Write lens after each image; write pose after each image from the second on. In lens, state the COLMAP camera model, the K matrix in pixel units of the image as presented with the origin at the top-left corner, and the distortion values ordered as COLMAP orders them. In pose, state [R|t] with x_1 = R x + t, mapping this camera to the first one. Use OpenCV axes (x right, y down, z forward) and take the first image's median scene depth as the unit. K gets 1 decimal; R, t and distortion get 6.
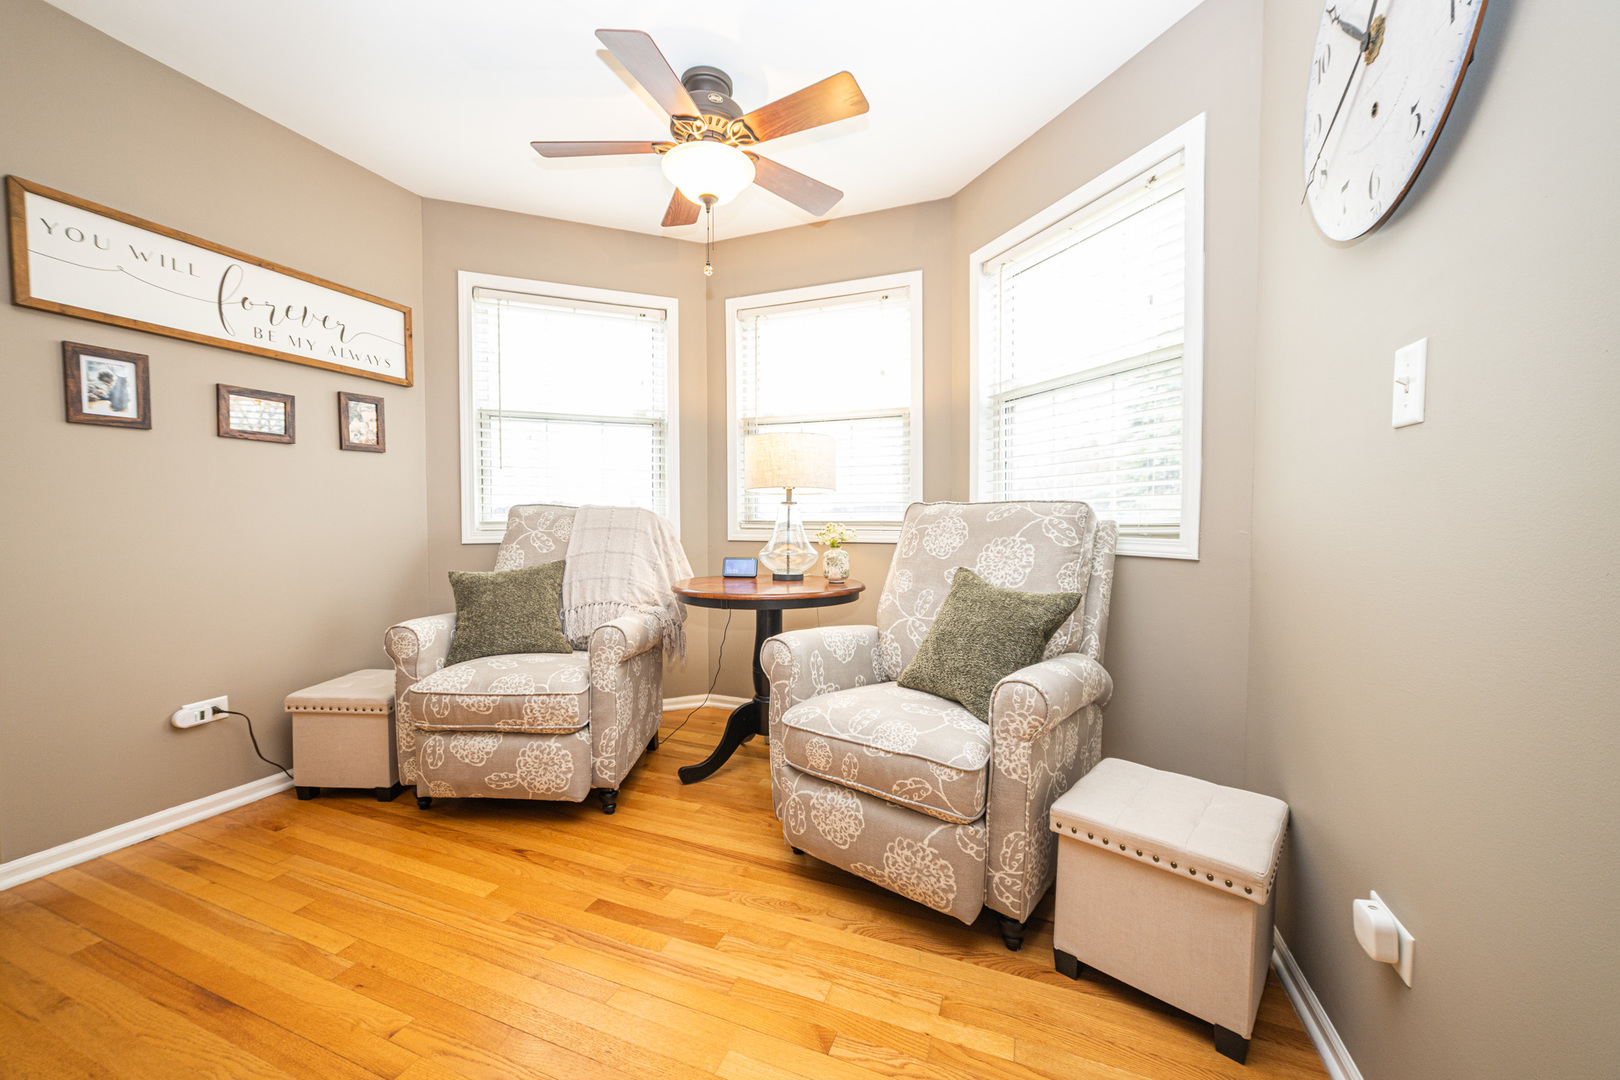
lens RADIAL K [[623.6, 0, 810.0], [0, 623.6, 540.0], [0, 0, 1]] dist [-0.003445, -0.000008]
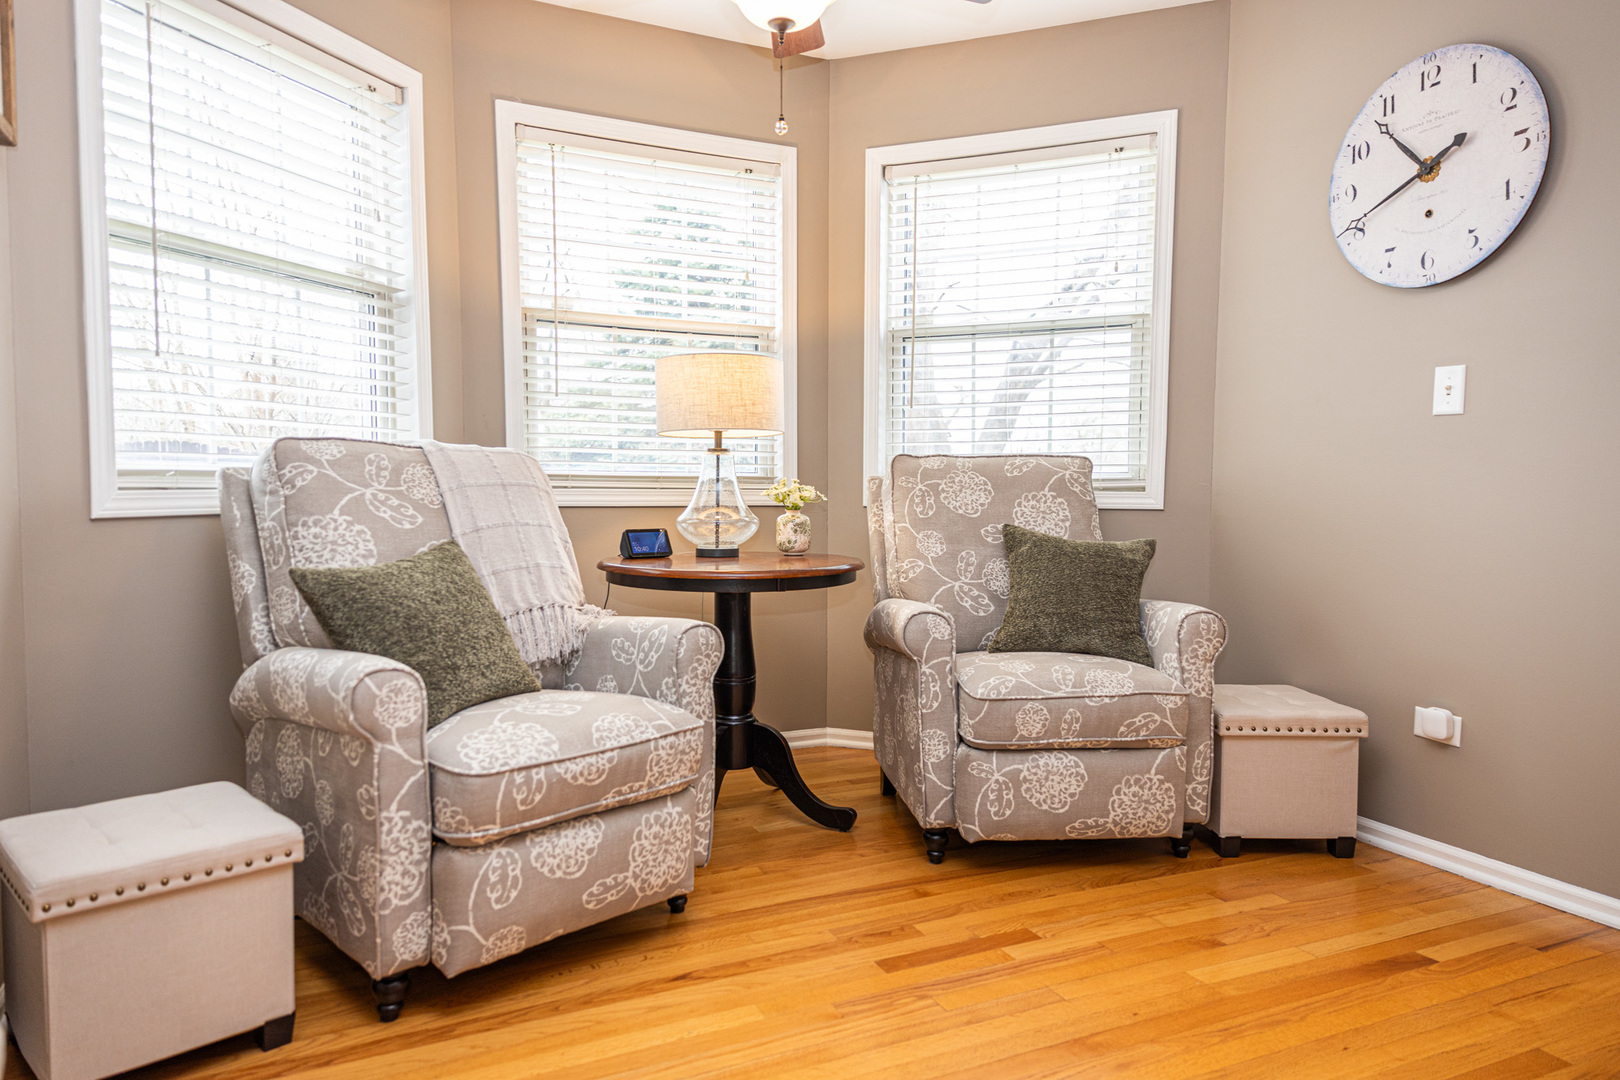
lens RADIAL K [[1050.3, 0, 807.2], [0, 1050.3, 527.9], [0, 0, 1]] dist [0.134992, -0.001283]
pose [[0.674624, -0.030301, 0.737540, -1.143504], [0.020493, 0.999541, 0.022320, 0.007352], [-0.737877, 0.000057, 0.674935, 0.137634]]
